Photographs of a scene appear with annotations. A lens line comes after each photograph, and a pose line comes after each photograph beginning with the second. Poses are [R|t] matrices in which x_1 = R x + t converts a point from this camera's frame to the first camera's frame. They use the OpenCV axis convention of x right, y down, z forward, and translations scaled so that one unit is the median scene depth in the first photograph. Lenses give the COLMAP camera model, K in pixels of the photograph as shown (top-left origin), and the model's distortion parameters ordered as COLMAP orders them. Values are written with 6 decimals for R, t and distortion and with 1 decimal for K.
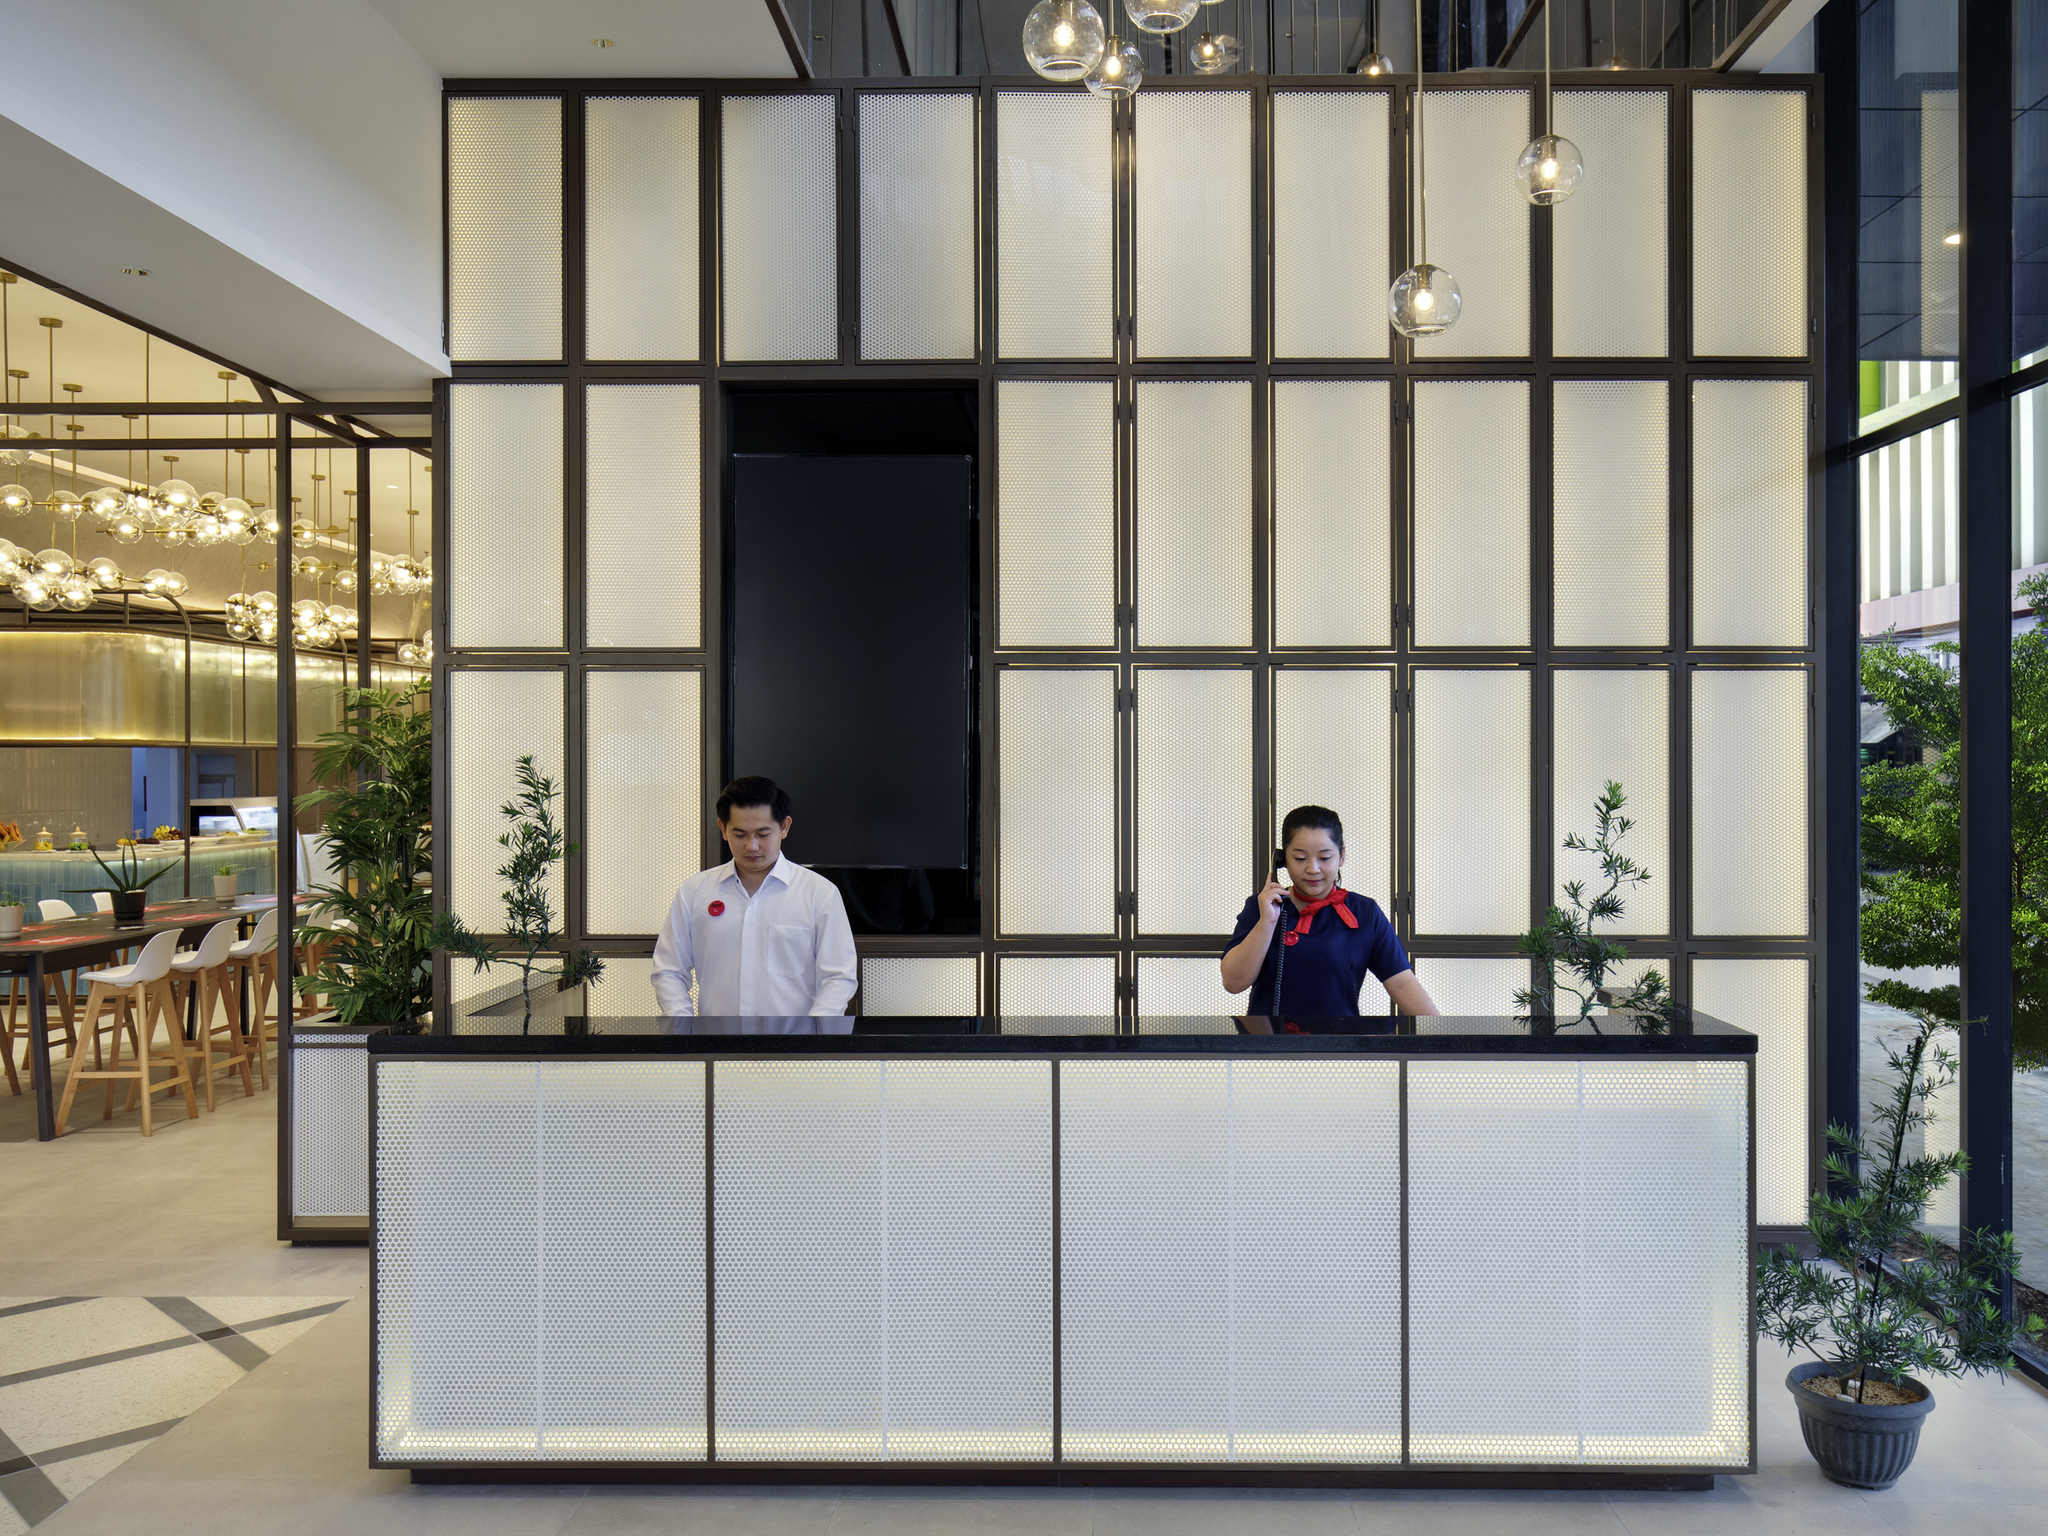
lens RADIAL K [[1766.0, 0, 1026.3], [0, 1766.0, 755.9], [0, 0, 1]] dist [-0.002392, -0.001920]
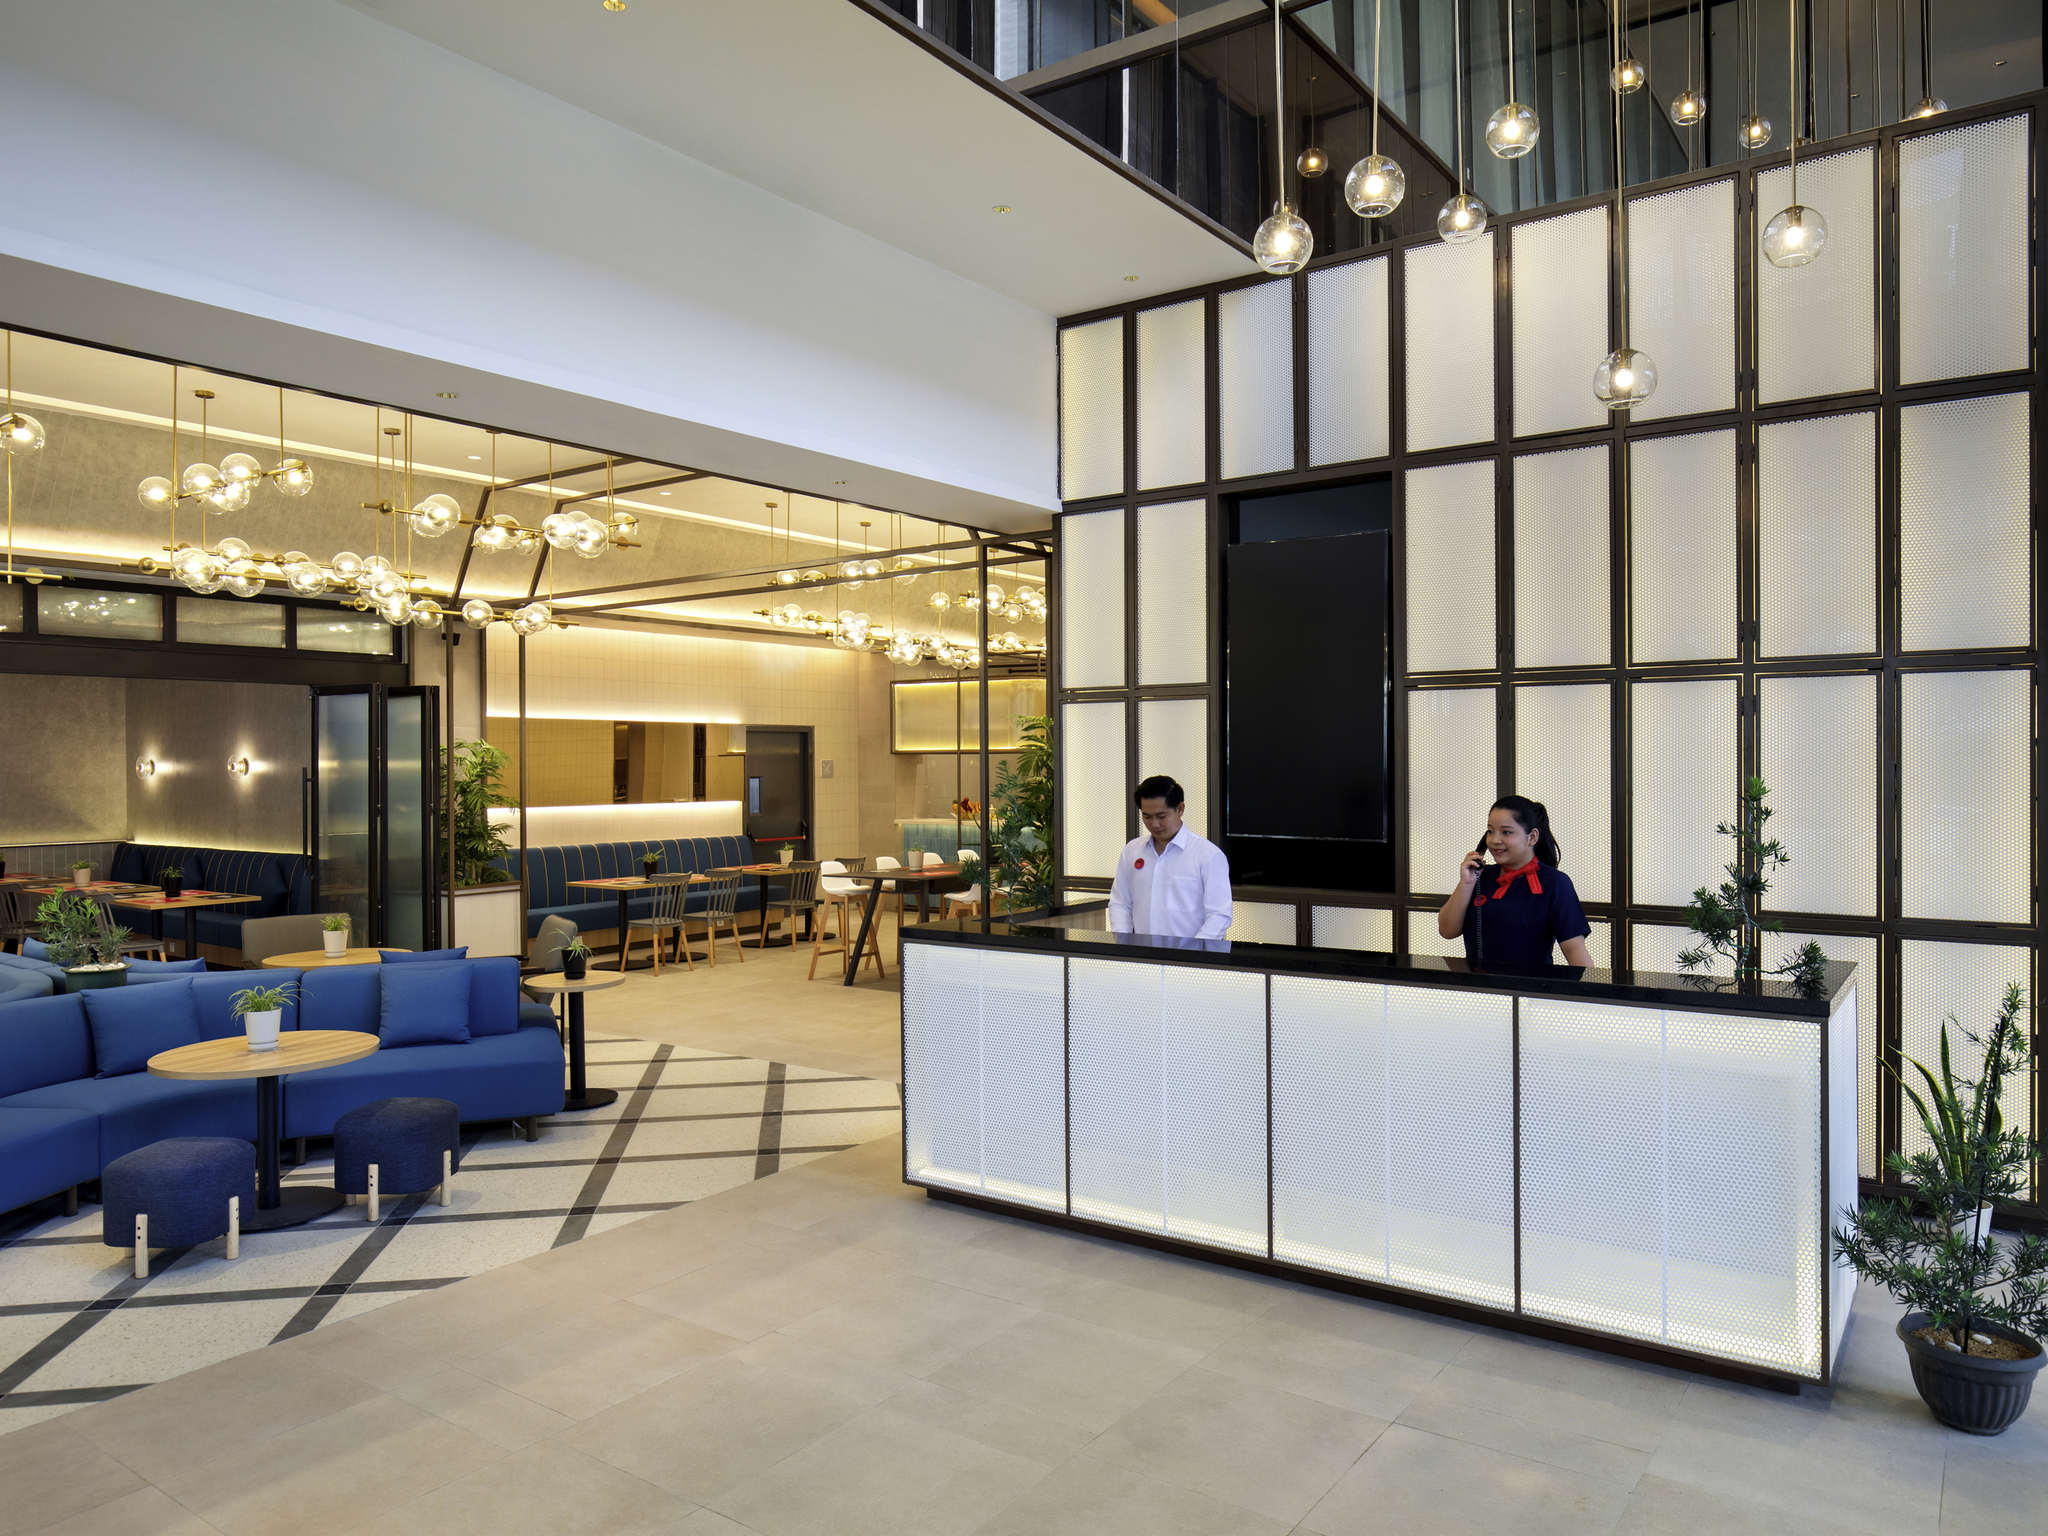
lens RADIAL K [[1400.1, 0, 1023.4], [0, 1400.1, 775.1], [0, 0, 1]] dist [-0.022291, -0.001274]
pose [[0.813181, -0.000743, -0.582010, 0.356205], [0.008341, 0.999911, 0.010378, 0.000665], [0.581951, -0.013294, 0.813115, -0.010476]]
